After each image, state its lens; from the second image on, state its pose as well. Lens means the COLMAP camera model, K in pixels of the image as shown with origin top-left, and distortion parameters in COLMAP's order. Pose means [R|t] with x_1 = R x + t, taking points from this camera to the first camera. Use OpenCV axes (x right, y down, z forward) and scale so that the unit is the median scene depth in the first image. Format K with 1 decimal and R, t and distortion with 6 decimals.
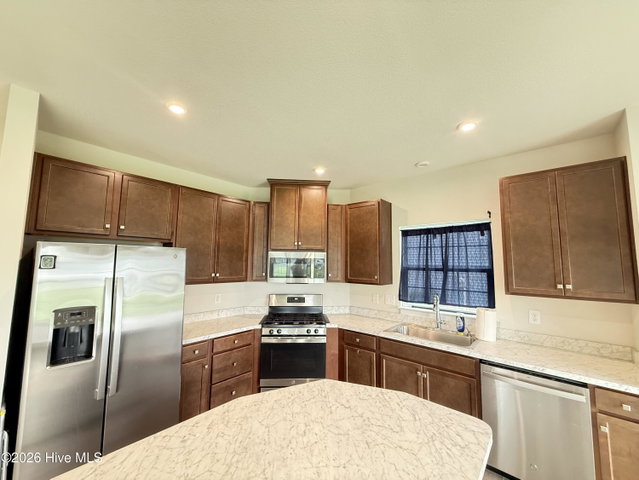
lens RADIAL K [[254.8, 0, 317.7], [0, 254.8, 239.1], [0, 0, 1]] dist [-0.000674, 0.000023]
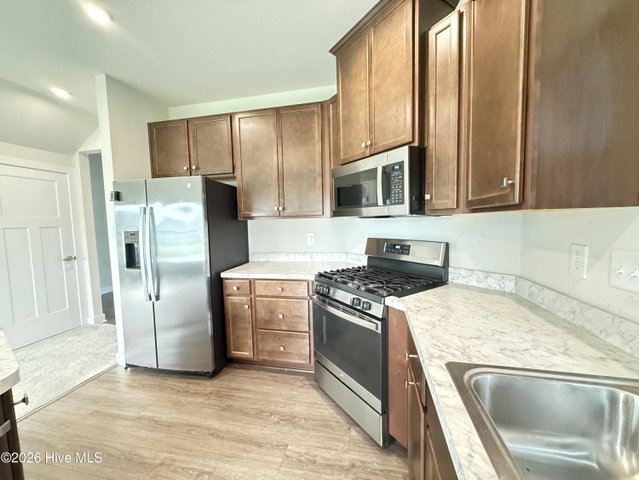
lens RADIAL K [[254.8, 0, 317.7], [0, 254.8, 239.1], [0, 0, 1]] dist [-0.000674, 0.000023]
pose [[0.480875, 0.040077, -0.875873, 0.378001], [0.112174, 0.987934, 0.106791, 0.157766], [0.869584, -0.149604, 0.470577, 0.669654]]
